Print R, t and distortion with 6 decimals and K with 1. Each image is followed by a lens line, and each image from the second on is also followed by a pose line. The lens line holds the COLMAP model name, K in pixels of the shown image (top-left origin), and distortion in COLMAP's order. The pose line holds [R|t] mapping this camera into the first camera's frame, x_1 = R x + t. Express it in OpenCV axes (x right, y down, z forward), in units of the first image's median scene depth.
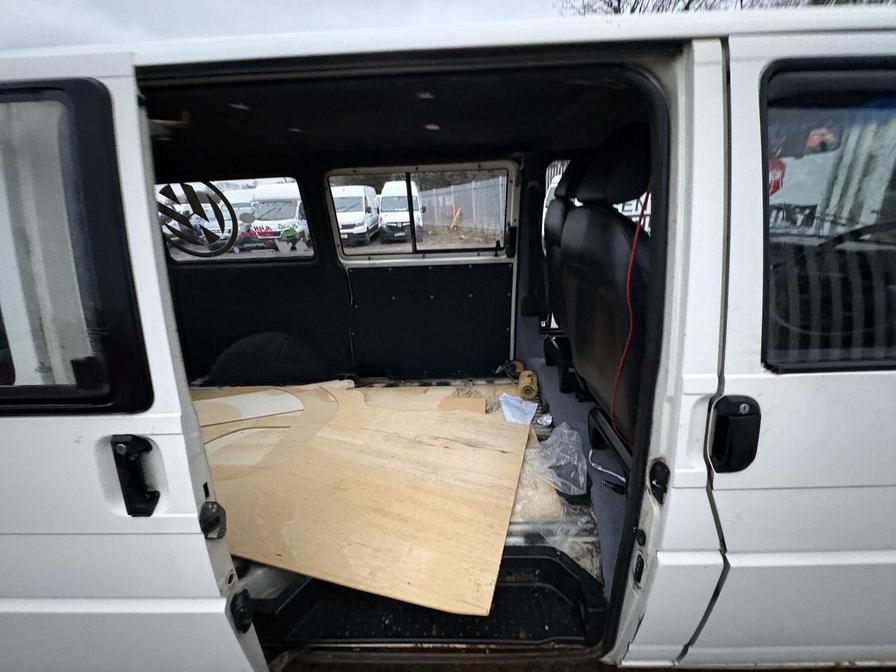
lens RADIAL K [[369.8, 0, 448.0], [0, 369.8, 336.0], [0, 0, 1]] dist [-0.000755, -0.000139]
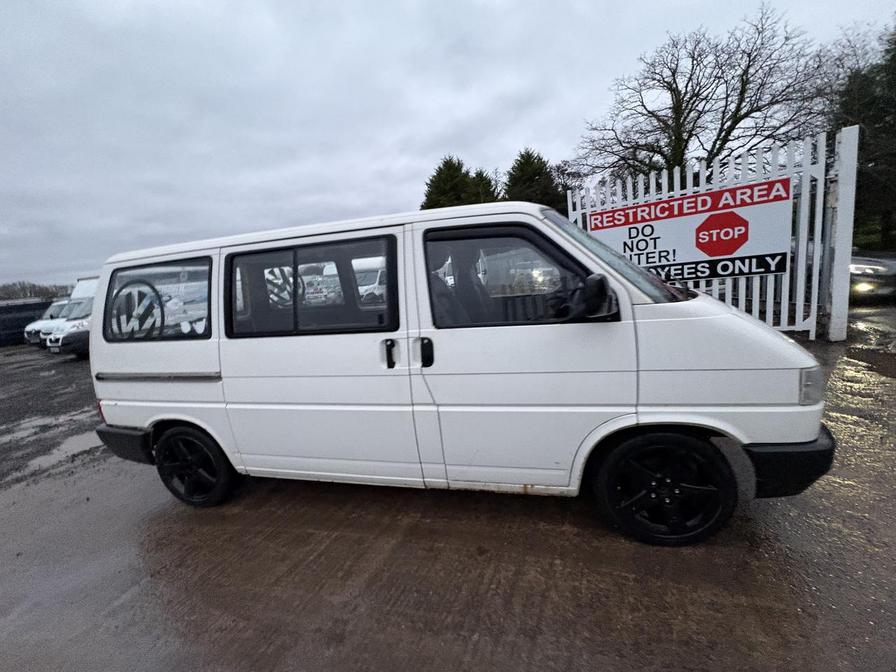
lens RADIAL K [[363.6, 0, 448.0], [0, 363.6, 336.0], [0, 0, 1]] dist [0.001356, -0.000019]
pose [[0.978277, -0.014084, -0.206821, 0.413713], [-0.017769, 0.988321, -0.151349, 0.154057], [0.206537, 0.151736, 0.966602, -0.452215]]
